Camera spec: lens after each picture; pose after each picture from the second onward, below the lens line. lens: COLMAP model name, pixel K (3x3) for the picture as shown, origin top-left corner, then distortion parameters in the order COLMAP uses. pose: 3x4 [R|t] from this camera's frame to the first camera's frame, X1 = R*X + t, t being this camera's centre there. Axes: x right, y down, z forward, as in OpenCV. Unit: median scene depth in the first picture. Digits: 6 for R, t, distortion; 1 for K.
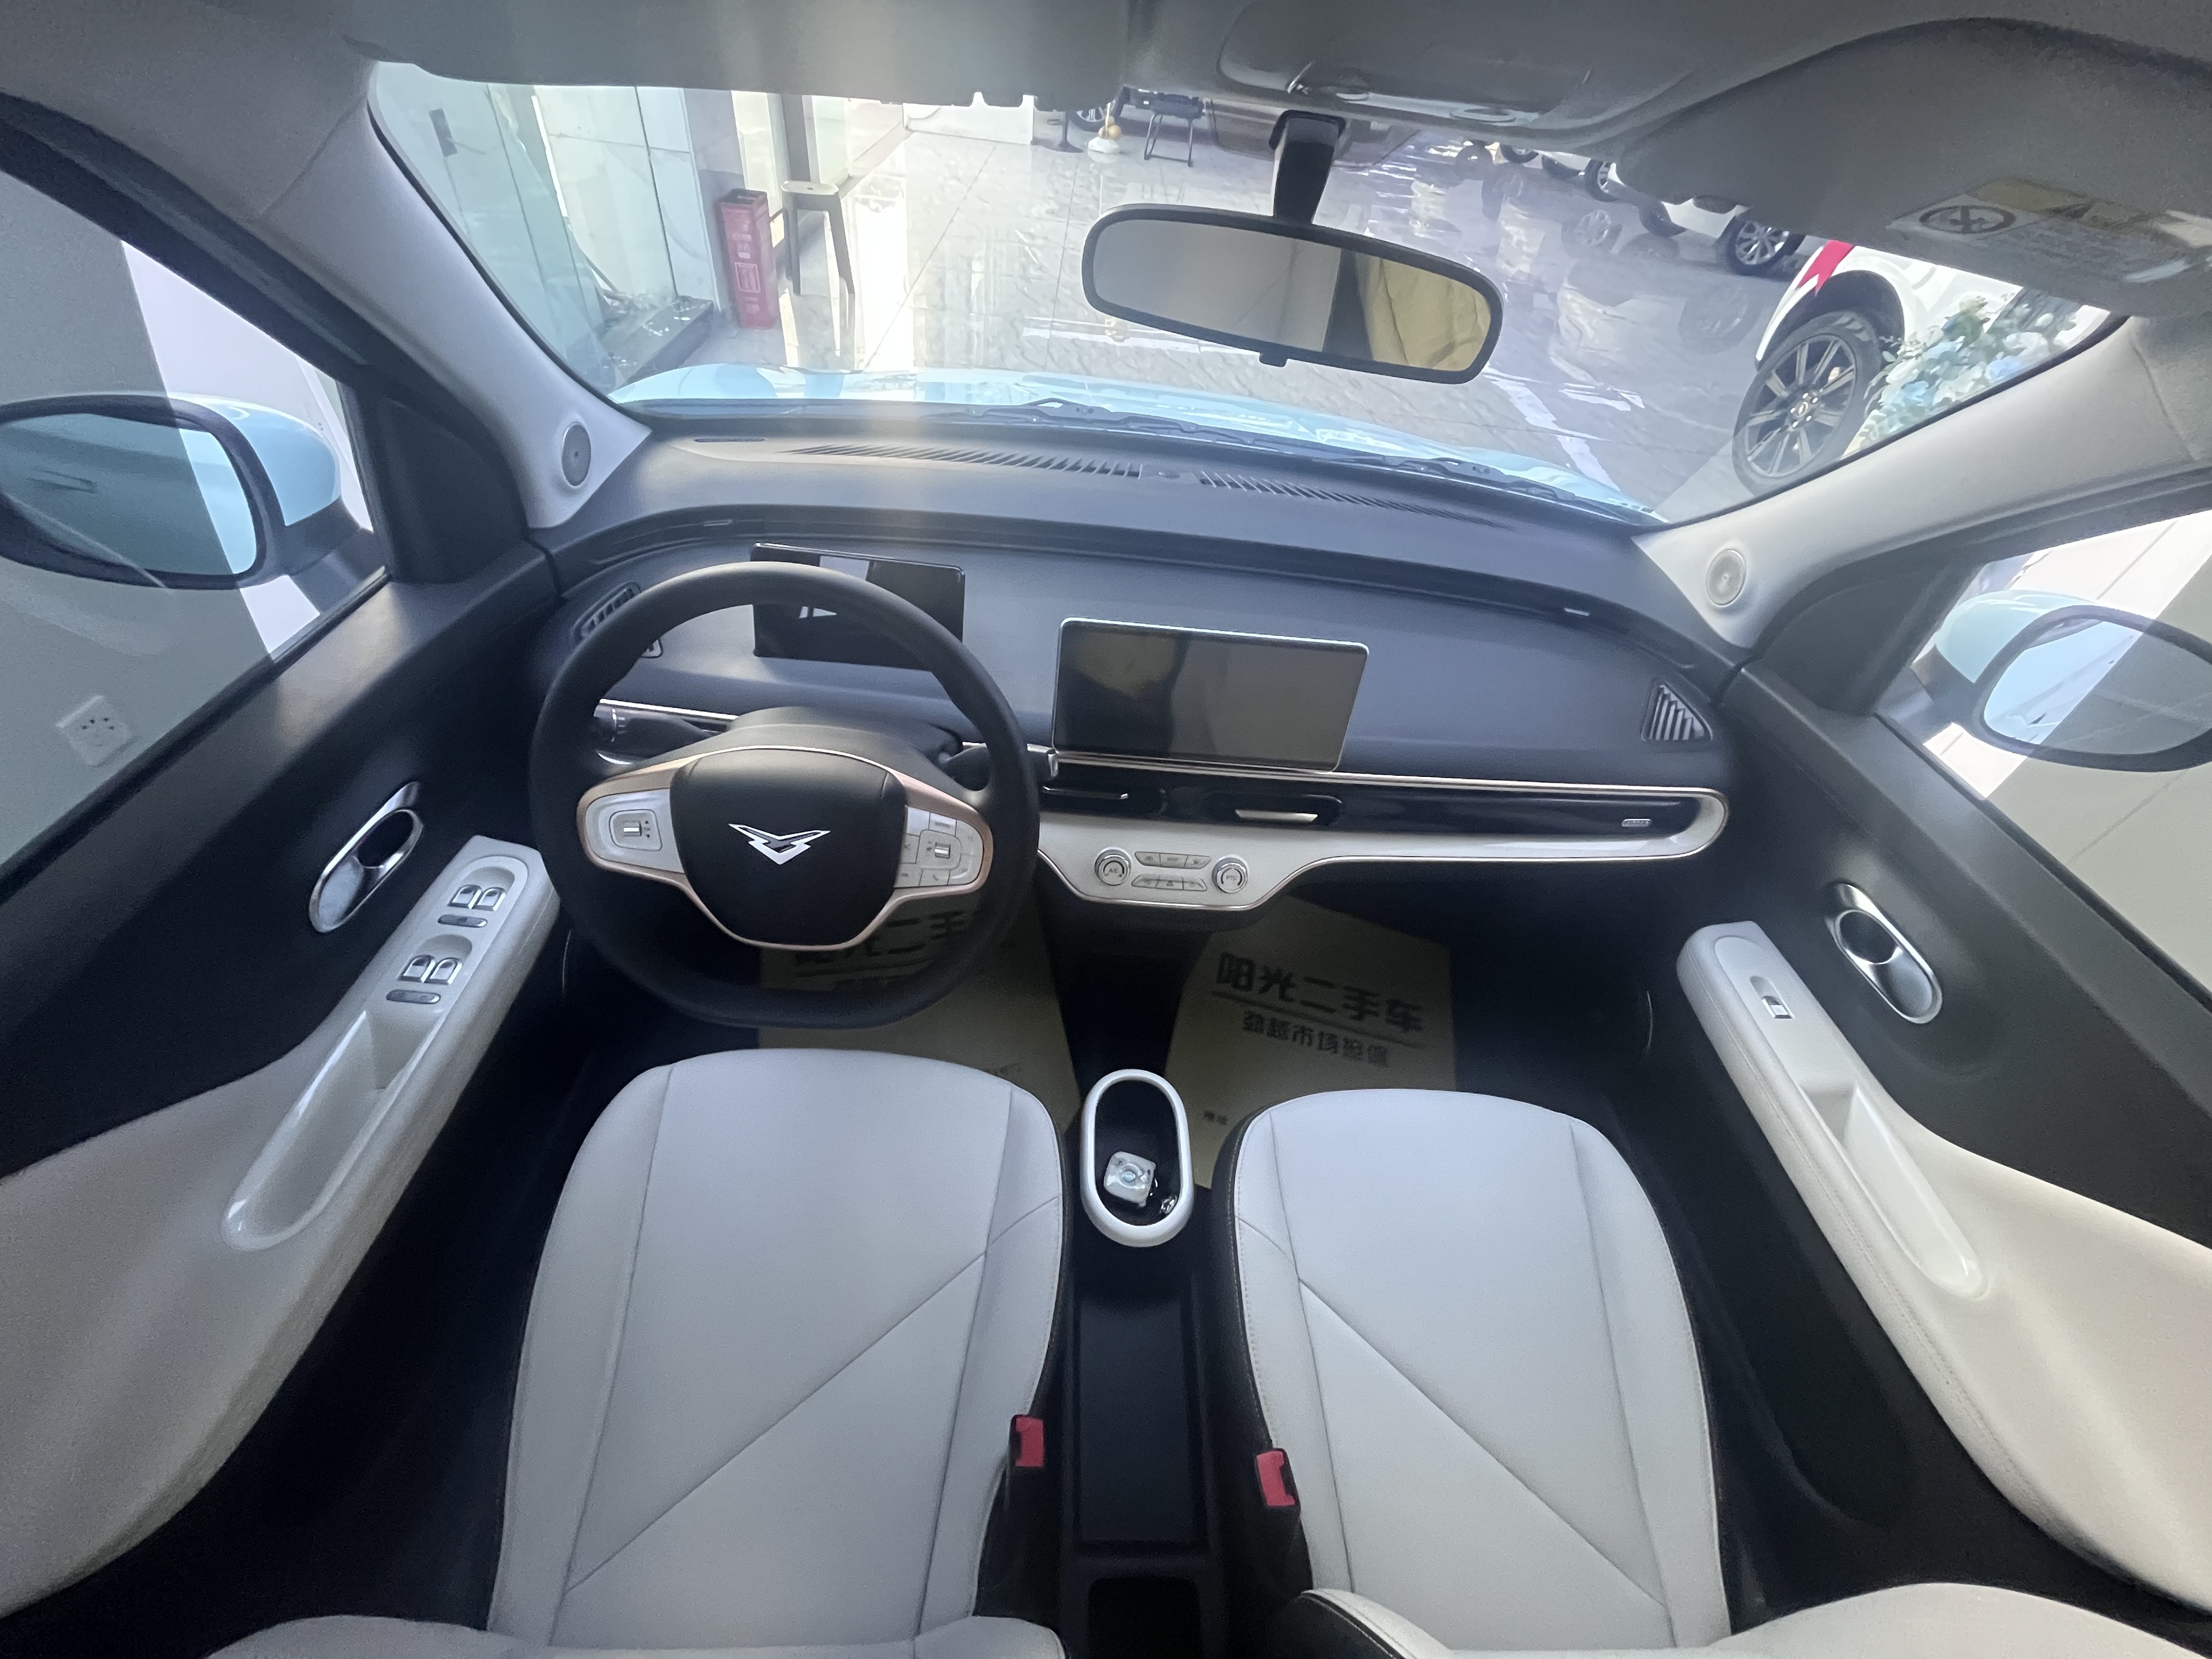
lens RADIAL K [[867.8, 0, 1098.3], [0, 867.8, 847.2], [0, 0, 1]] dist [-0.002930, -0.000281]
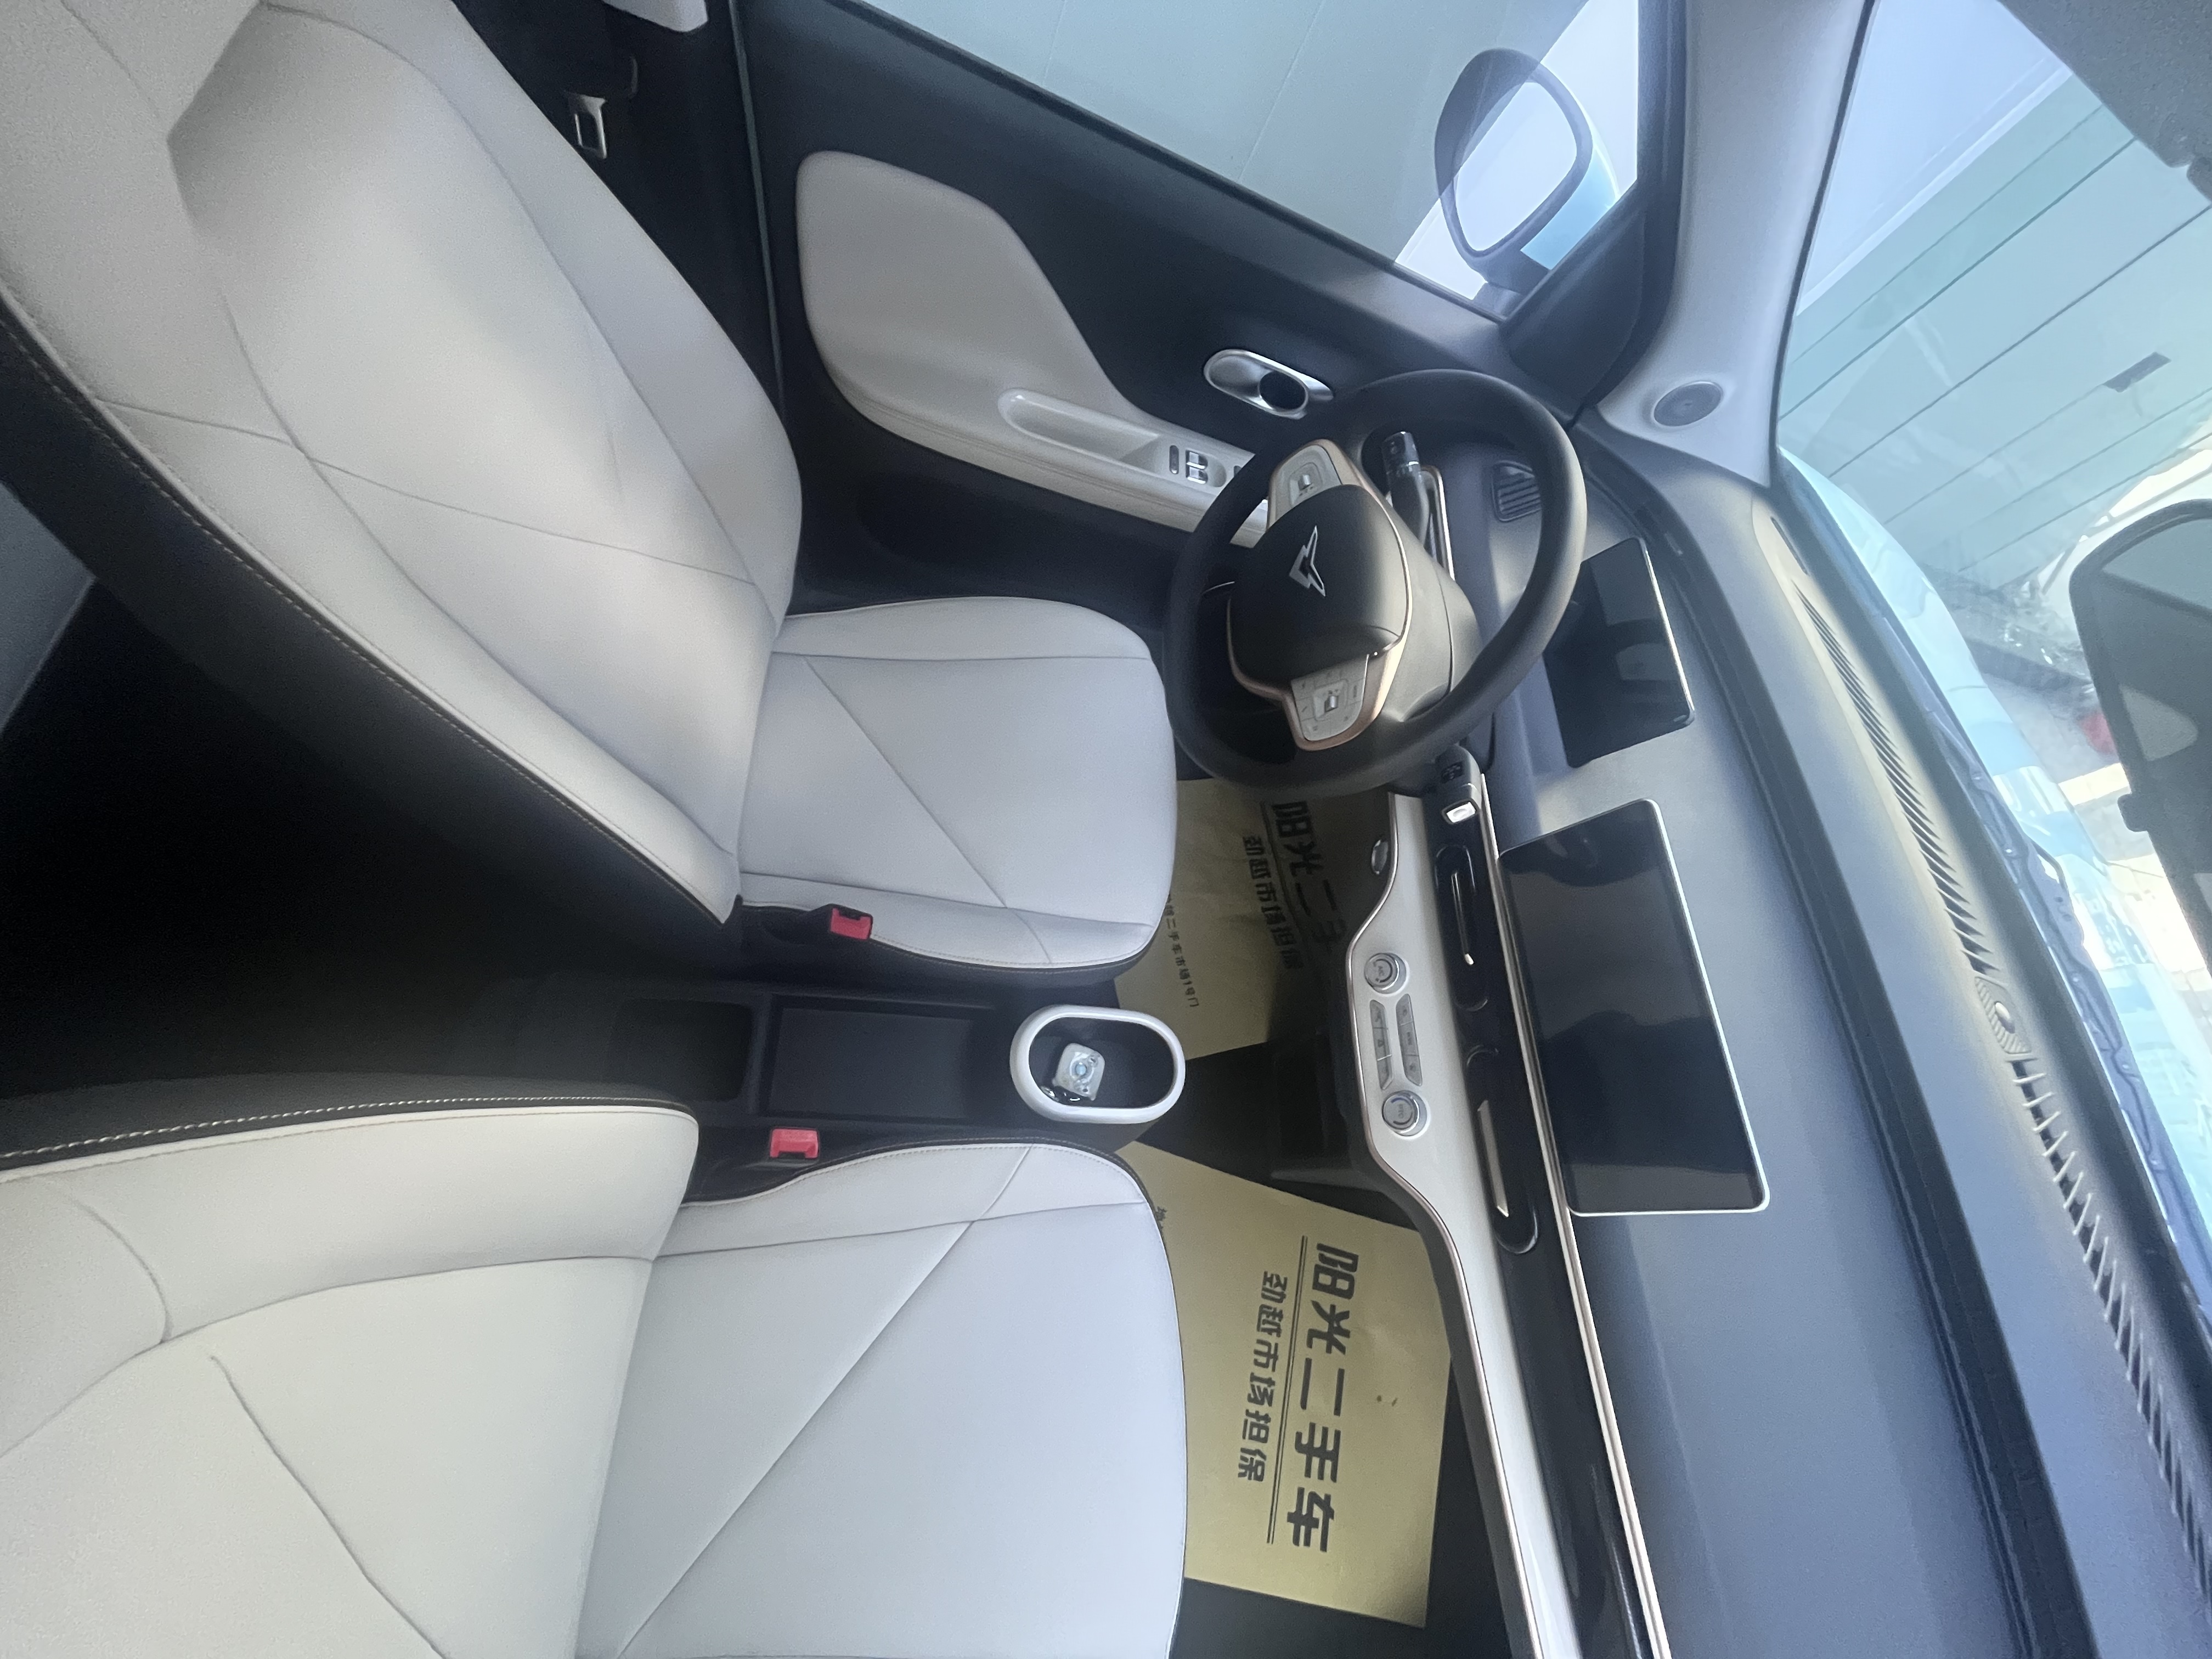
lens RADIAL K [[867.8, 0, 1102.9], [0, 867.8, 831.7], [0, 0, 1]] dist [-0.002930, -0.000281]
pose [[0.032527, 0.869103, -0.493561, 0.302356], [-0.914808, 0.224795, 0.335549, -0.039328], [0.402577, 0.440599, 0.802374, 0.098085]]
